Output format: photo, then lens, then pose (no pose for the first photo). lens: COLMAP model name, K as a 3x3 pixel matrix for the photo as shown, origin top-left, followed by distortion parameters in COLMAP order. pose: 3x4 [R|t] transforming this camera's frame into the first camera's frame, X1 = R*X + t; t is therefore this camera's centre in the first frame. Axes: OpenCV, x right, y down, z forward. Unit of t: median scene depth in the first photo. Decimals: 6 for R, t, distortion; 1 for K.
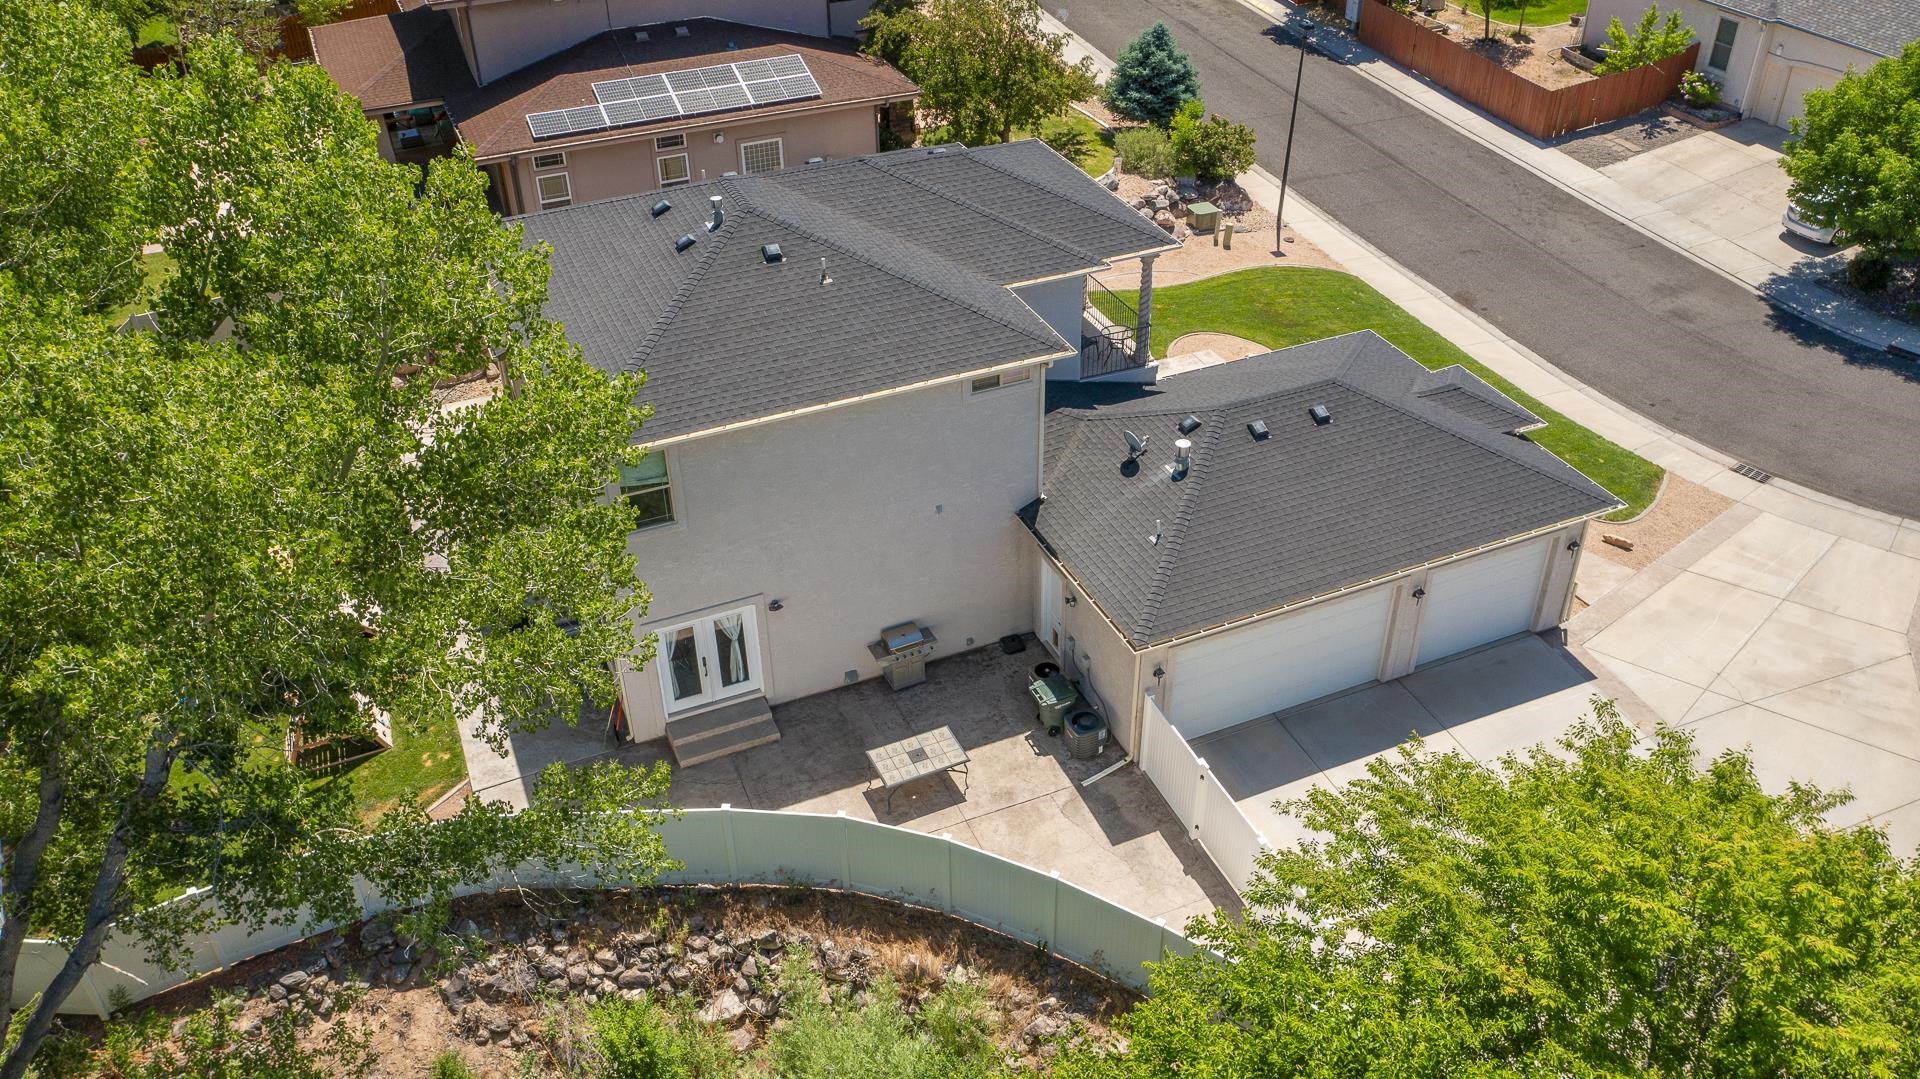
lens RADIAL K [[1516.1, 0, 956.3], [0, 1516.1, 530.7], [0, 0, 1]] dist [-0.015163, 0.005117]
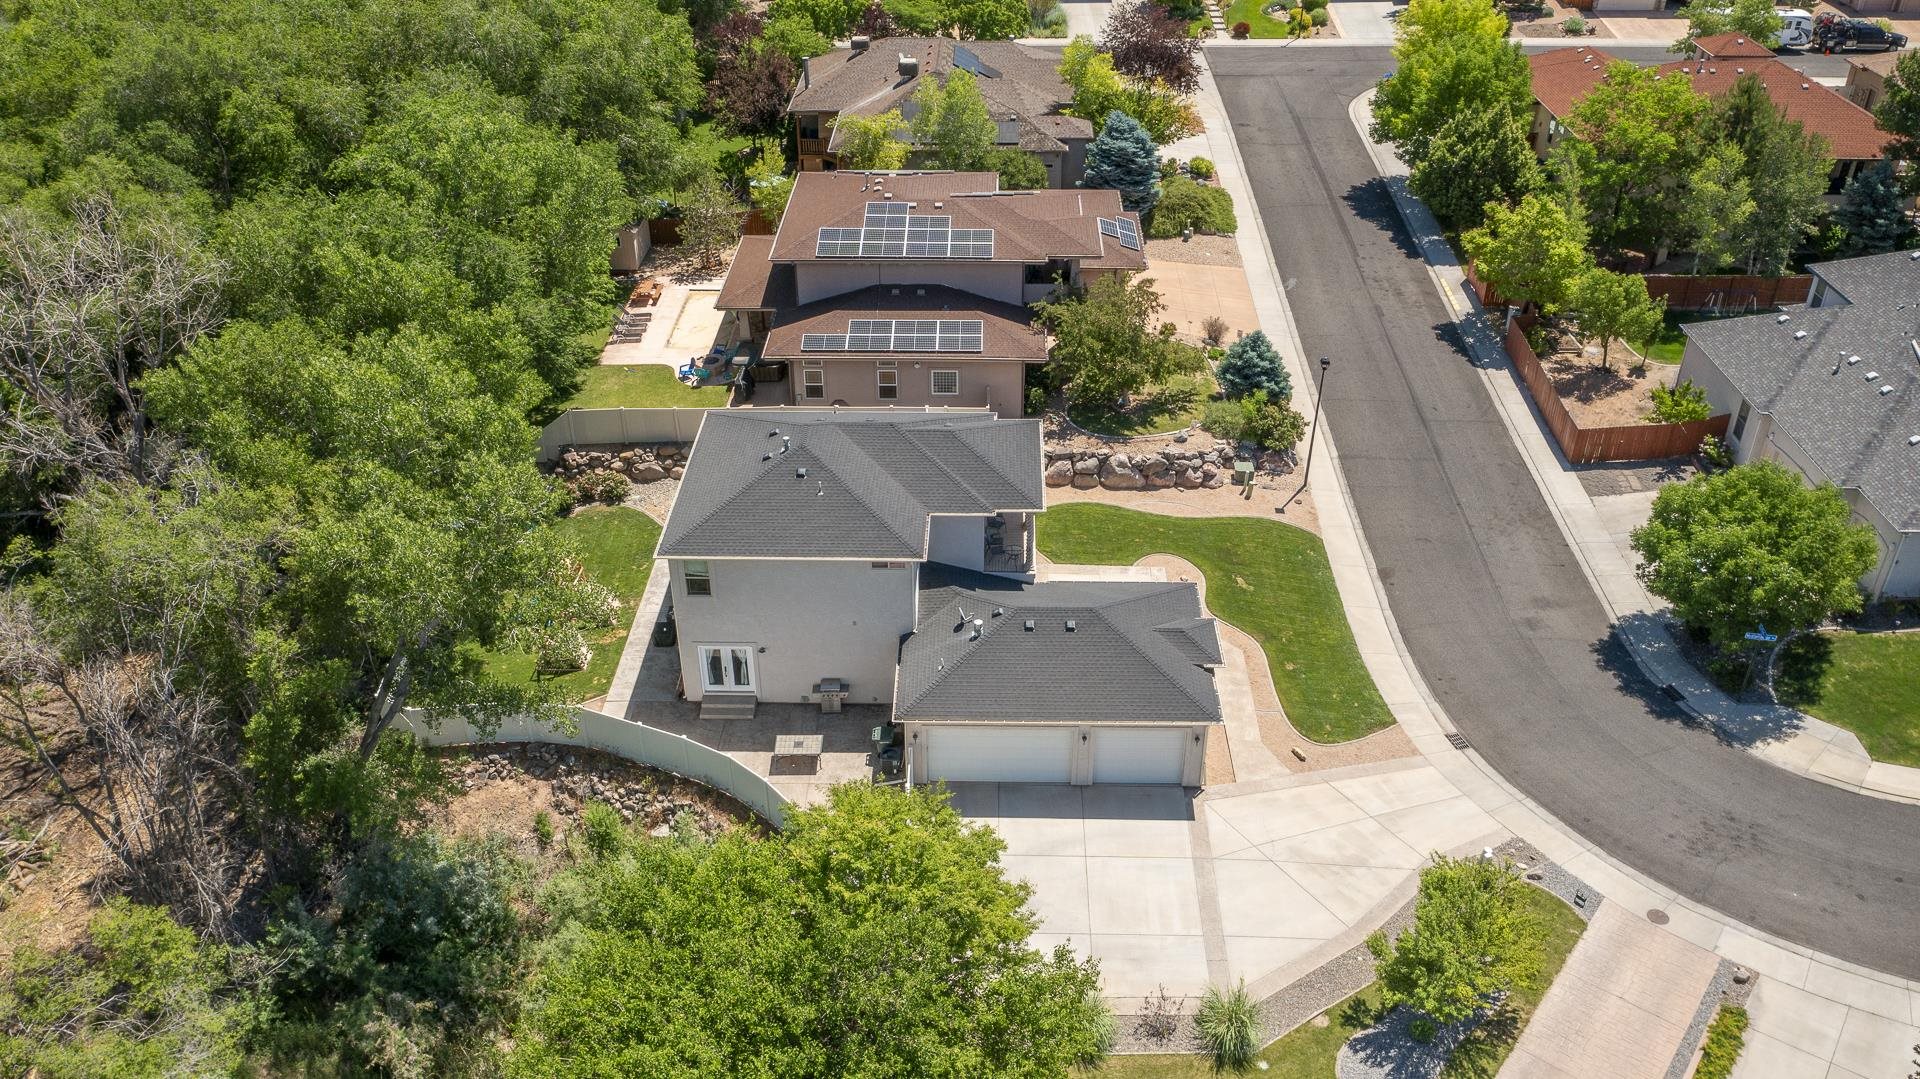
lens RADIAL K [[1516.1, 0, 956.3], [0, 1516.1, 530.7], [0, 0, 1]] dist [-0.015163, 0.005117]
pose [[0.907395, 0.230580, -0.351379, 0.711331], [-0.243025, 0.969979, 0.008929, -0.166995], [0.342889, 0.077292, 0.936191, -0.695009]]
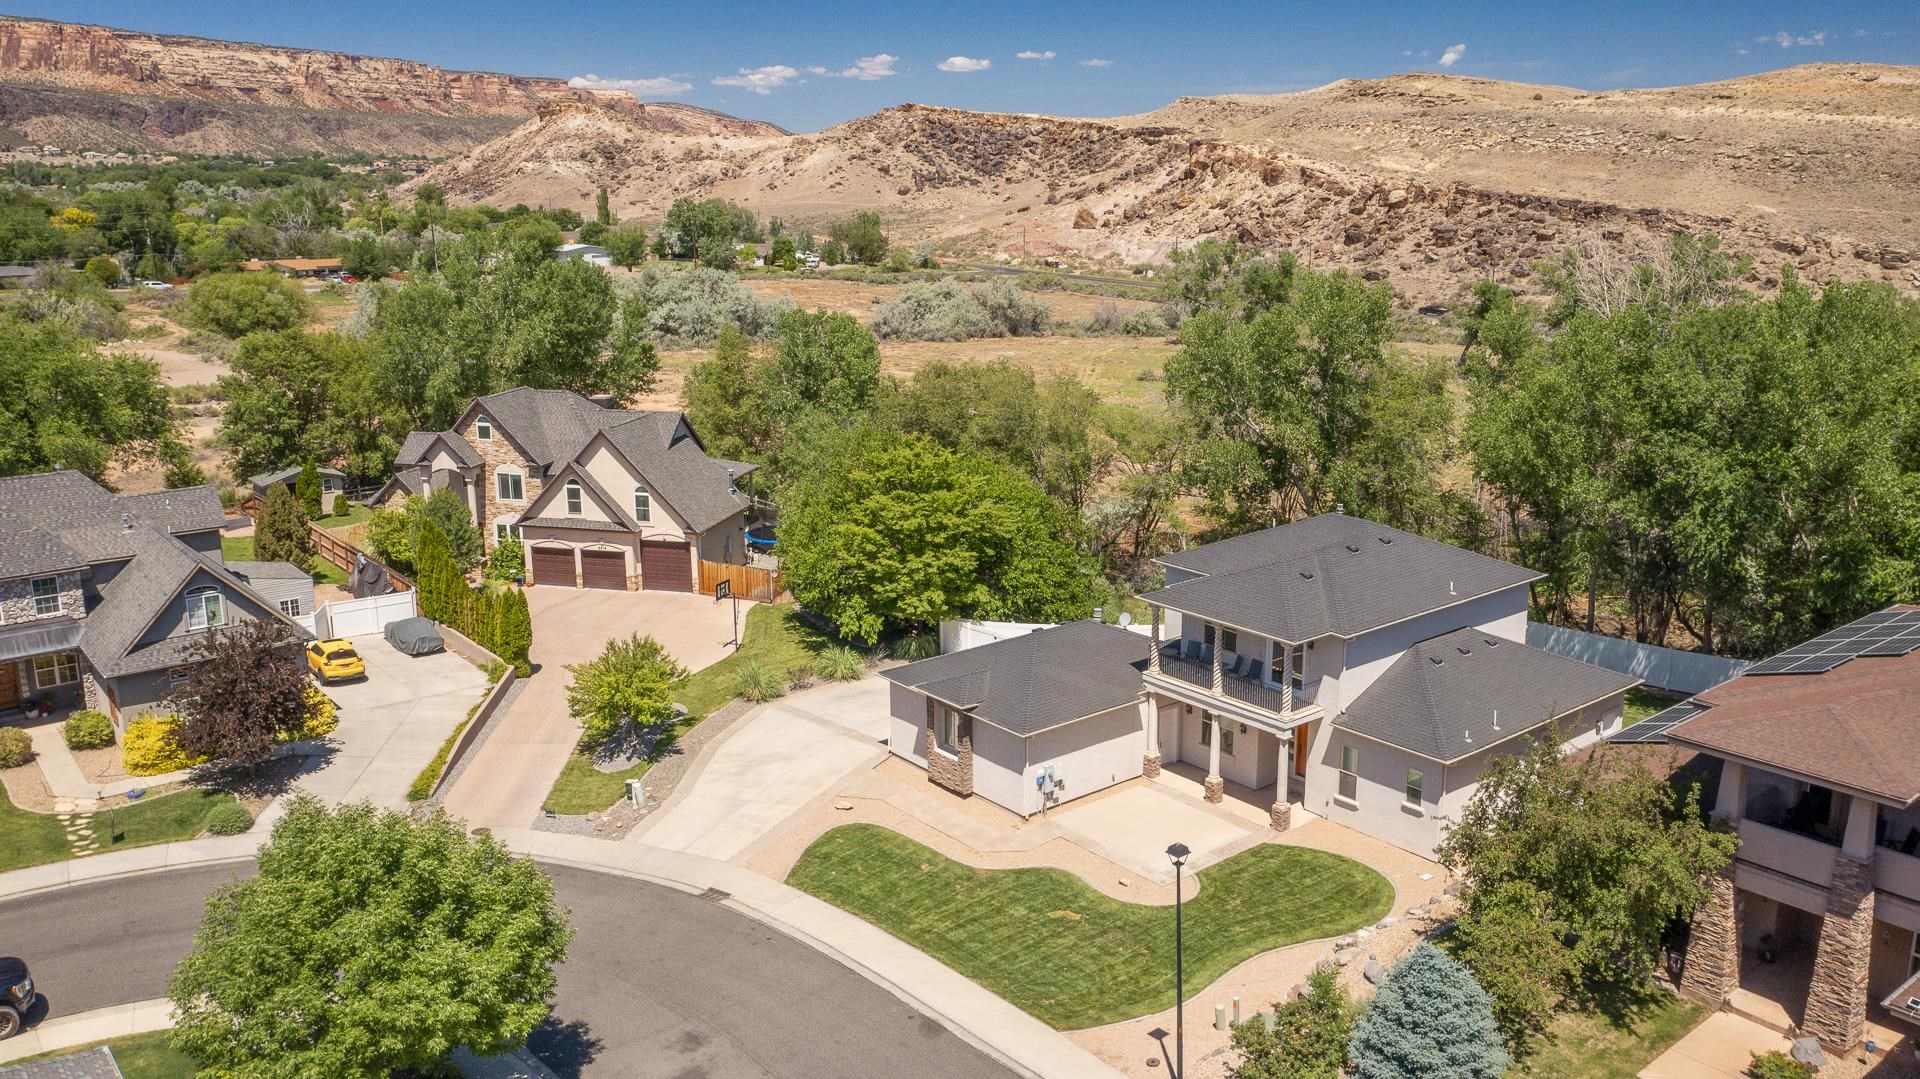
lens RADIAL K [[1525.6, 0, 954.2], [0, 1525.6, 531.8], [0, 0, 1]] dist [-0.012365, 0.006655]
pose [[-0.964493, 0.083784, -0.250467, 0.803546], [-0.129502, 0.676489, 0.724977, -1.517369], [0.230180, 0.731671, -0.641619, 2.100353]]
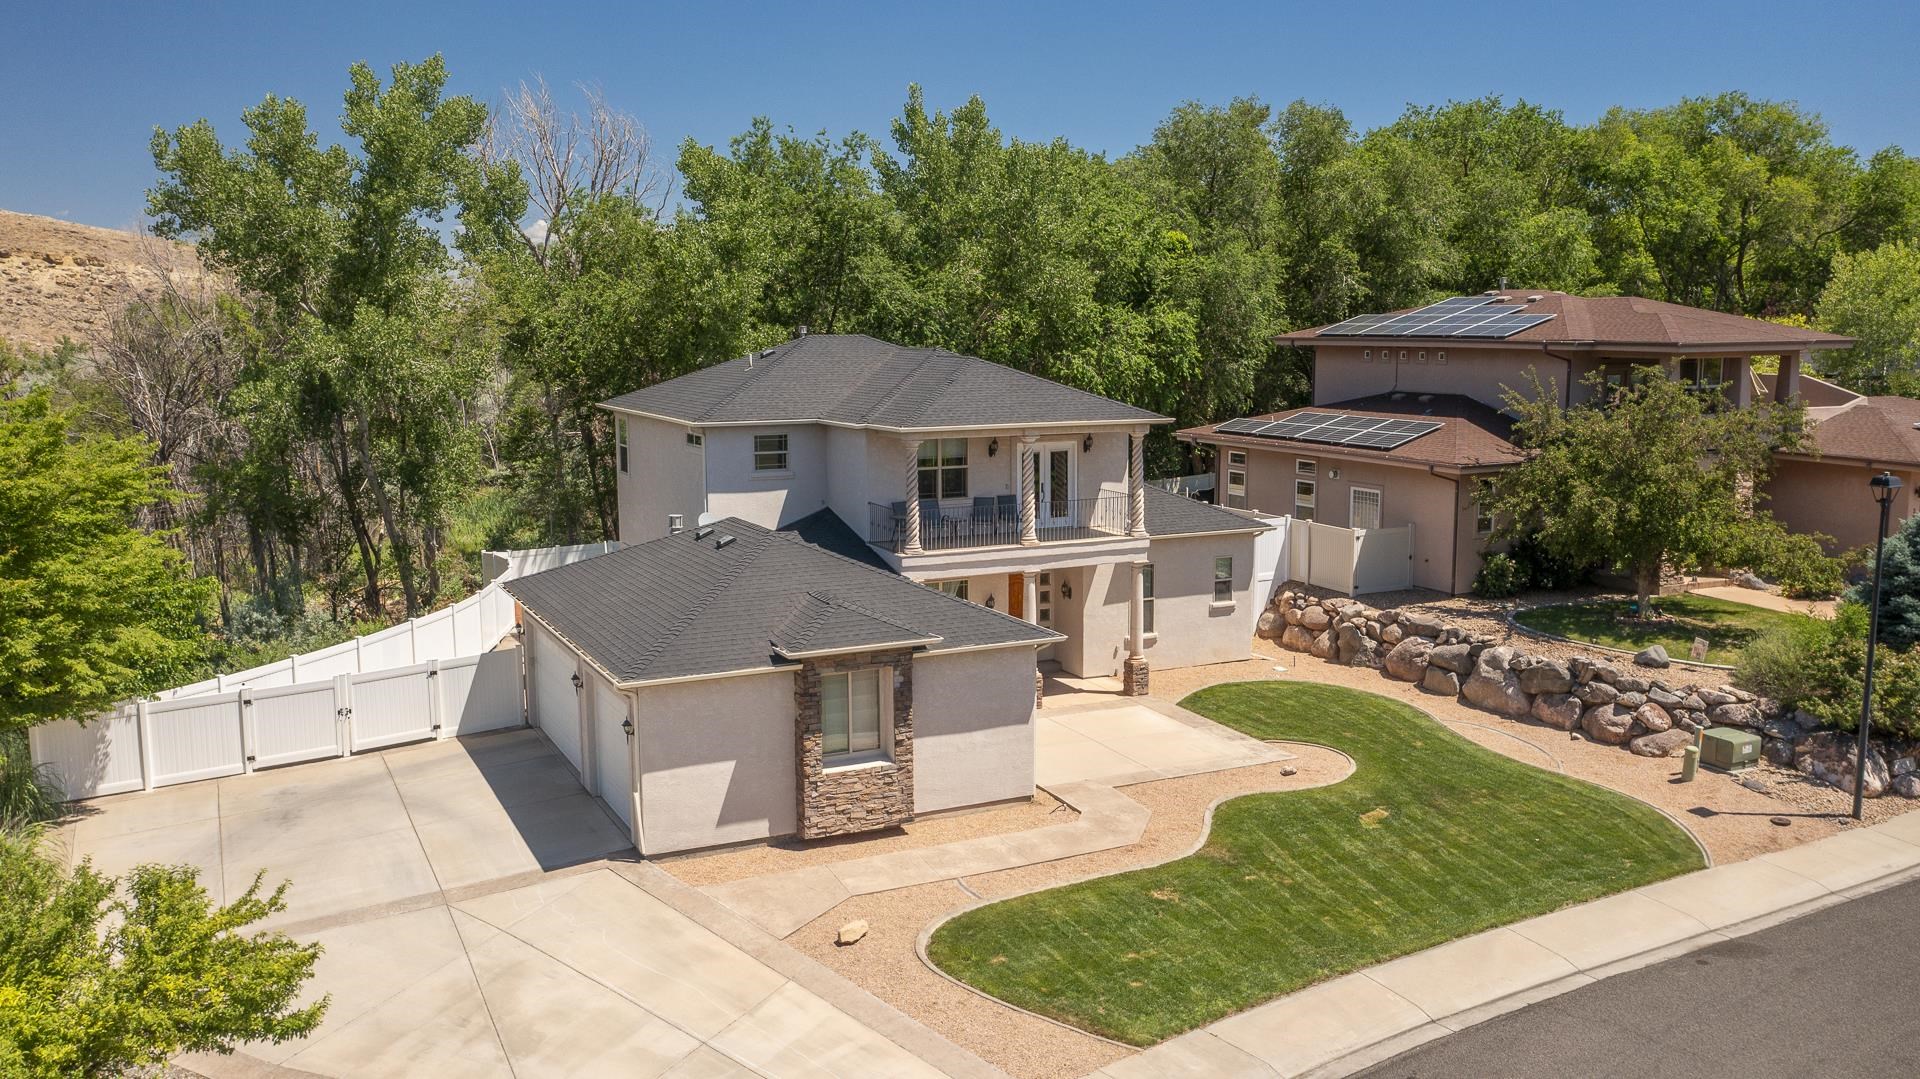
lens RADIAL K [[1524.4, 0, 953.7], [0, 1524.4, 527.5], [0, 0, 1]] dist [-0.011810, 0.002692]
pose [[0.055634, 0.147788, -0.987453, 1.252713], [-0.561469, 0.822428, 0.091456, -0.263345], [0.825625, 0.549336, 0.128733, 0.989417]]
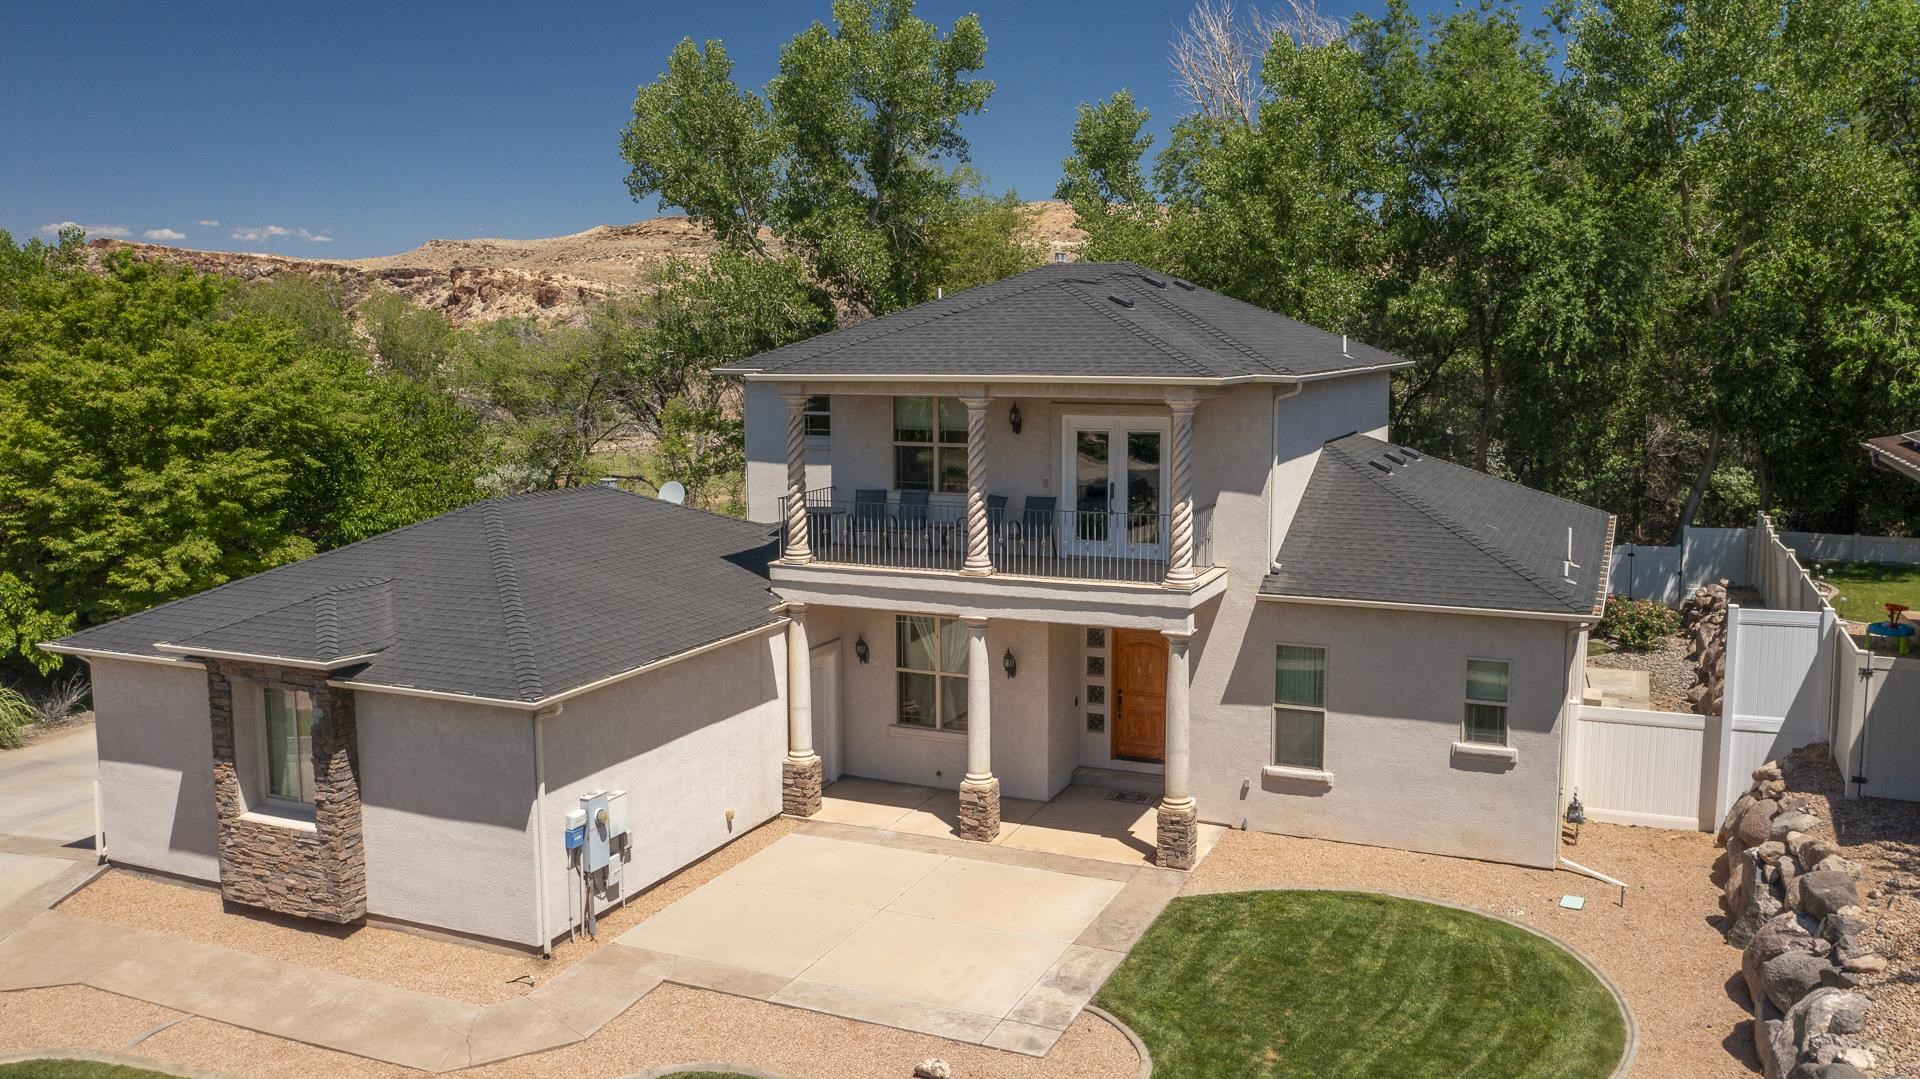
lens RADIAL K [[1524.4, 0, 953.7], [0, 1524.4, 527.5], [0, 0, 1]] dist [-0.011810, 0.002692]
pose [[-0.737106, 0.102095, -0.668020, 0.589682], [-0.368158, 0.768277, 0.523651, -0.570311], [0.566687, 0.631924, -0.528714, 1.558356]]
